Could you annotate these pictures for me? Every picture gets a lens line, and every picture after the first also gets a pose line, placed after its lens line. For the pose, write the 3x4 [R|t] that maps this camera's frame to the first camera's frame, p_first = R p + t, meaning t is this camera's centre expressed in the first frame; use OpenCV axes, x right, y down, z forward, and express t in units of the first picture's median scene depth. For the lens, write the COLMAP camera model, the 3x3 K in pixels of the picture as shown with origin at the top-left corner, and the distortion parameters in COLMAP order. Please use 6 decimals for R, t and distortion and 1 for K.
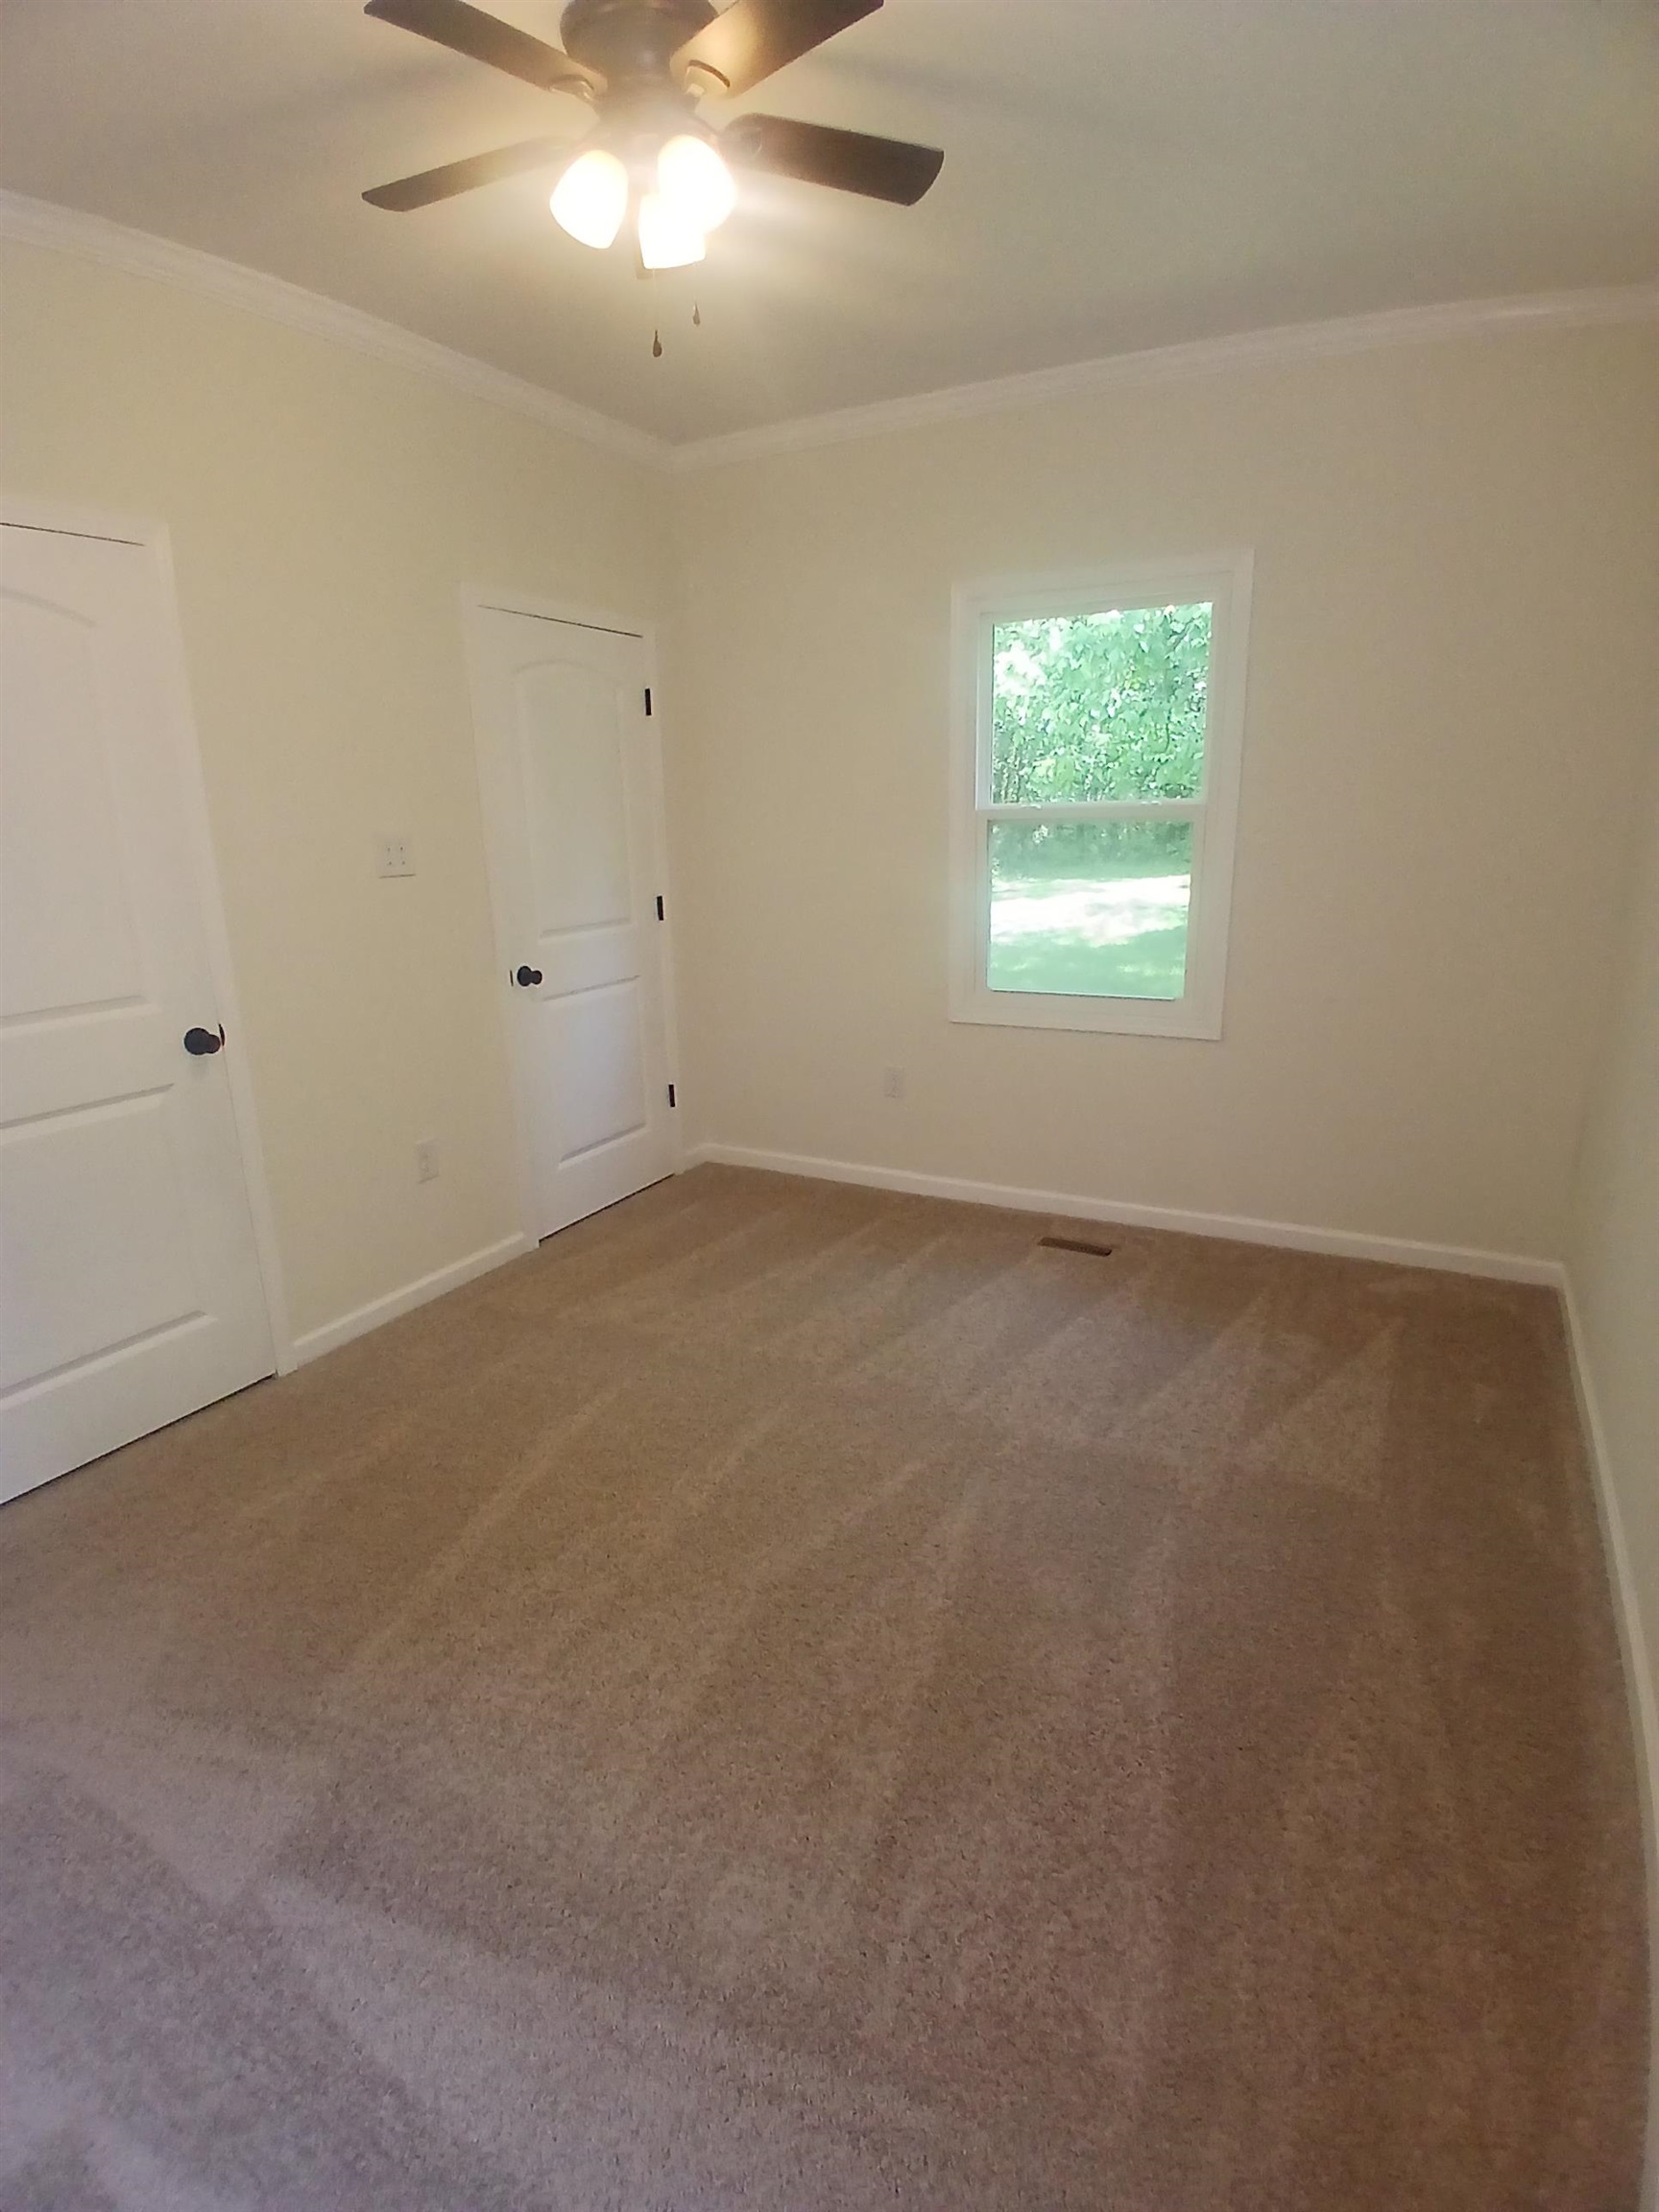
lens RADIAL K [[1101.5, 0, 829.5], [0, 1101.5, 1106.0], [0, 0, 1]] dist [0.002821, -0.046909]
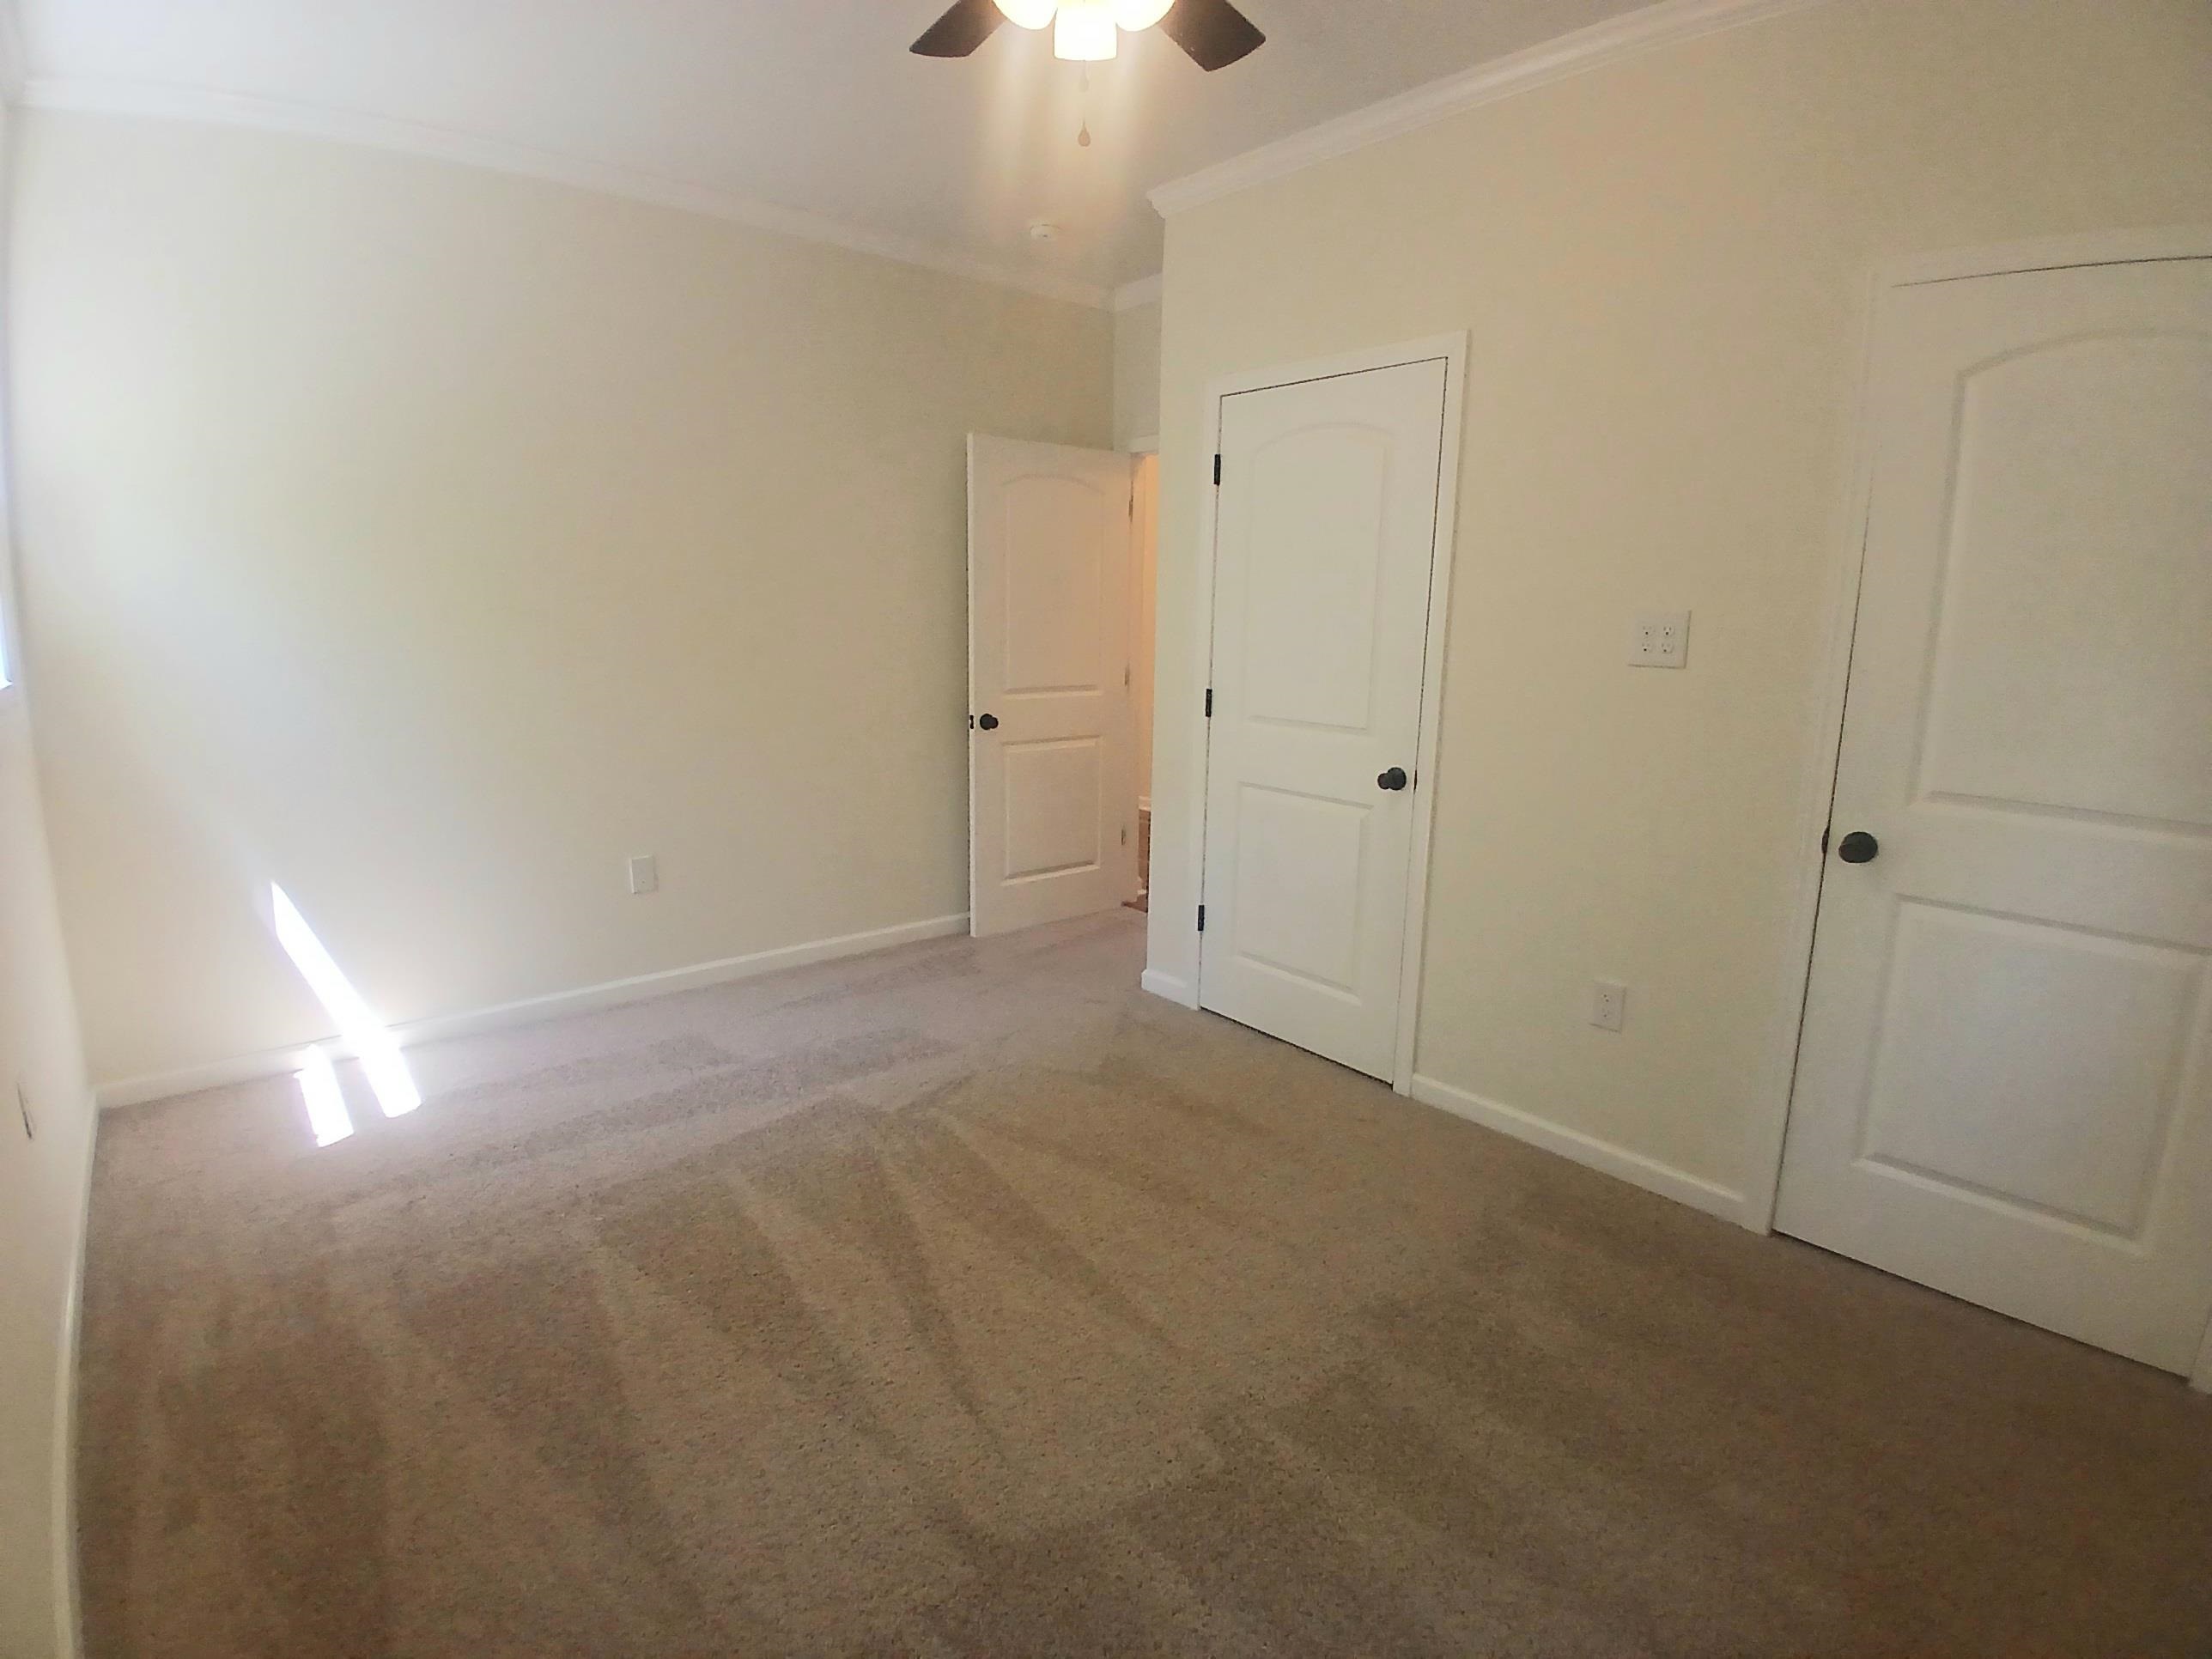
lens RADIAL K [[1101.5, 0, 1107.8], [0, 1101.5, 816.4], [0, 0, 1]] dist [0.002821, -0.046909]
pose [[-0.369313, 0.204603, -0.906502, 0.538311], [-0.231948, 0.924295, 0.303116, -0.269073], [0.899893, 0.322206, -0.293896, 0.943896]]
